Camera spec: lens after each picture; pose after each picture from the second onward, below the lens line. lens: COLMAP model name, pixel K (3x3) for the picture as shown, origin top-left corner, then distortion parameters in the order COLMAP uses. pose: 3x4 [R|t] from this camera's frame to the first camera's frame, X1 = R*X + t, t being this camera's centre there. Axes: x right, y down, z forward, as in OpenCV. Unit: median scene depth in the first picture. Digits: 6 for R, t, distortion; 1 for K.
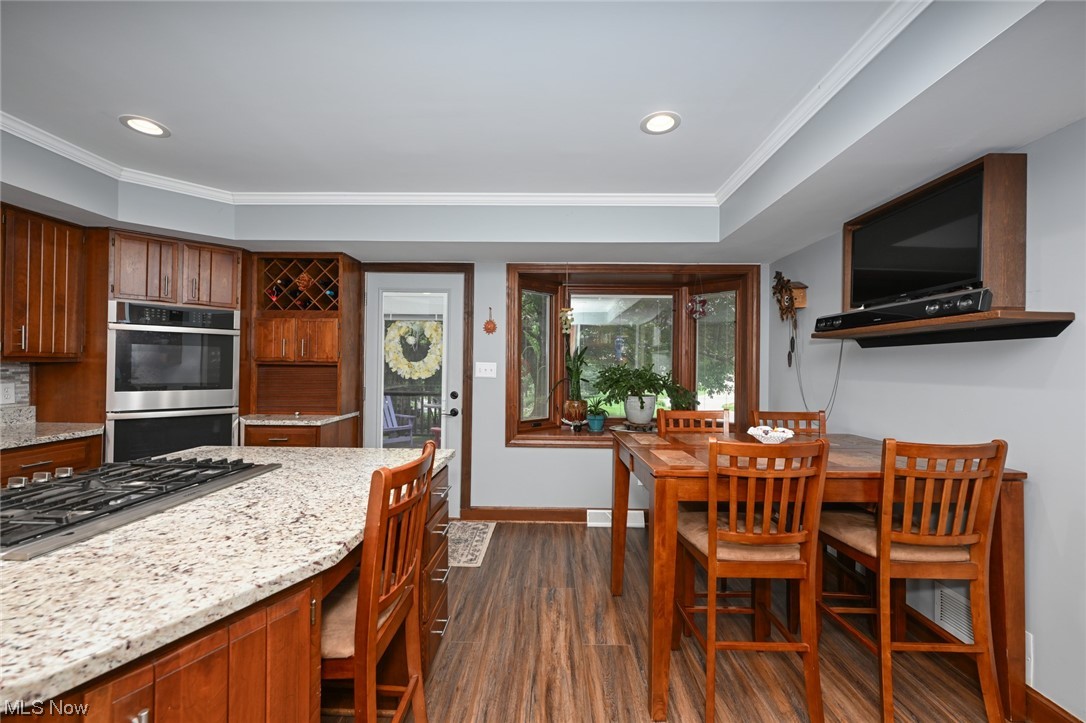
lens RADIAL K [[437.3, 0, 542.0], [0, 437.3, 363.7], [0, 0, 1]] dist [-0.000663, -0.000017]
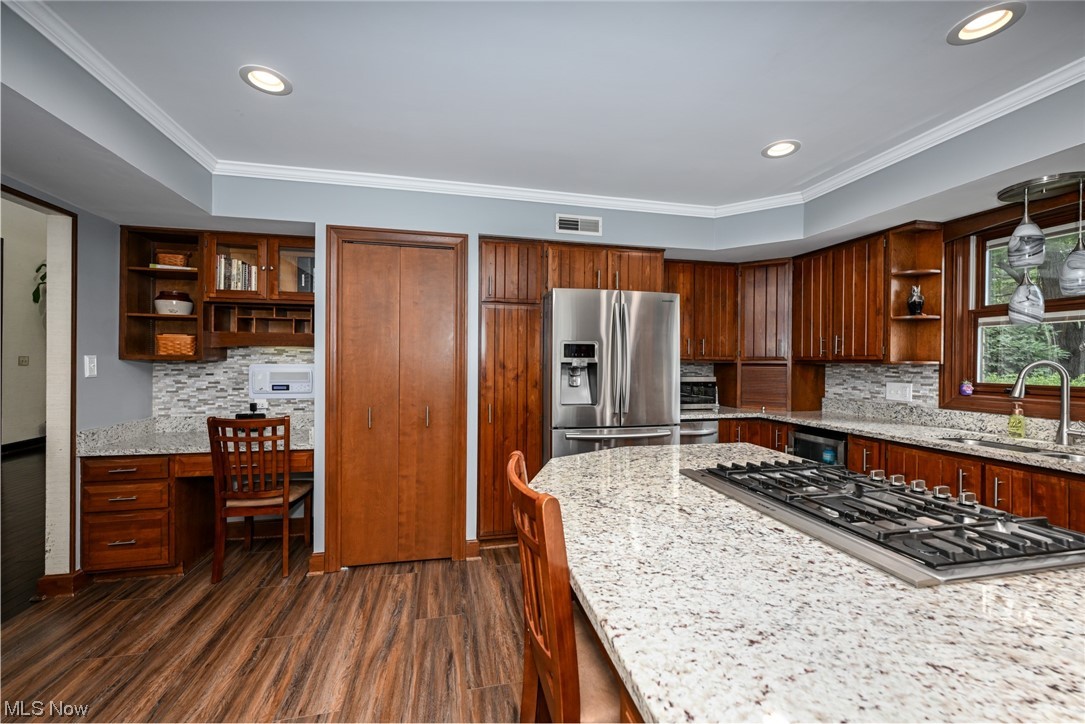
lens RADIAL K [[436.9, 0, 545.5], [0, 436.9, 363.0], [0, 0, 1]] dist [-0.000663, -0.000017]
pose [[-0.970463, -0.013215, -0.240887, -0.146473], [-0.011757, 0.999903, -0.007490, 0.010171], [0.240963, -0.004437, -0.970524, 1.990299]]
